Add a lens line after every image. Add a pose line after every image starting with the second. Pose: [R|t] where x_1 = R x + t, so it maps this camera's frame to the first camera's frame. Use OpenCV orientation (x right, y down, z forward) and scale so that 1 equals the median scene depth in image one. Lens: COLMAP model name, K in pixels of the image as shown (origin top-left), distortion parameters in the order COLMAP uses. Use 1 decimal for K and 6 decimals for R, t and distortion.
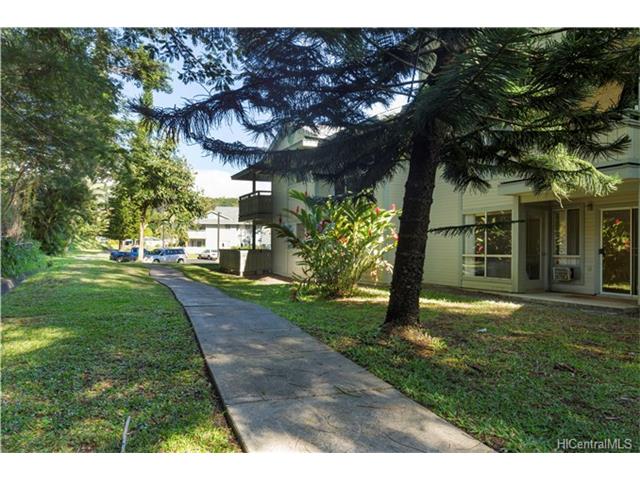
lens RADIAL K [[450.9, 0, 320.0], [0, 450.9, 240.0], [0, 0, 1]] dist [0.000265, 0.000028]
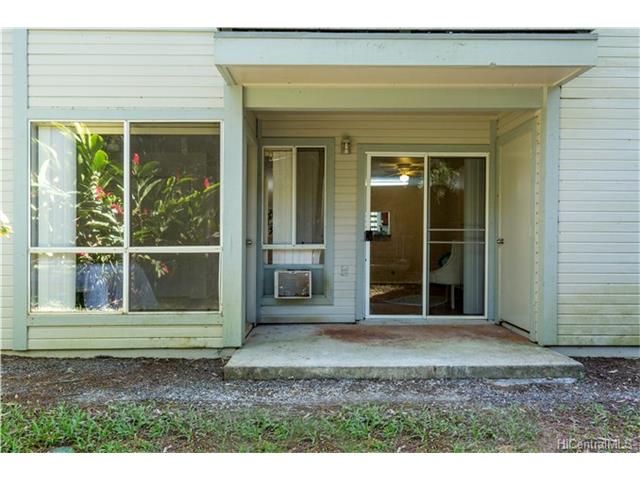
lens RADIAL K [[472.4, 0, 320.0], [0, 472.4, 240.0], [0, 0, 1]] dist [-0.002293, -0.000760]
pose [[0.419666, -0.005204, 0.907664, 0.111809], [-0.017370, 0.999754, 0.013763, 0.021861], [-0.907512, -0.021542, 0.419473, 0.771391]]
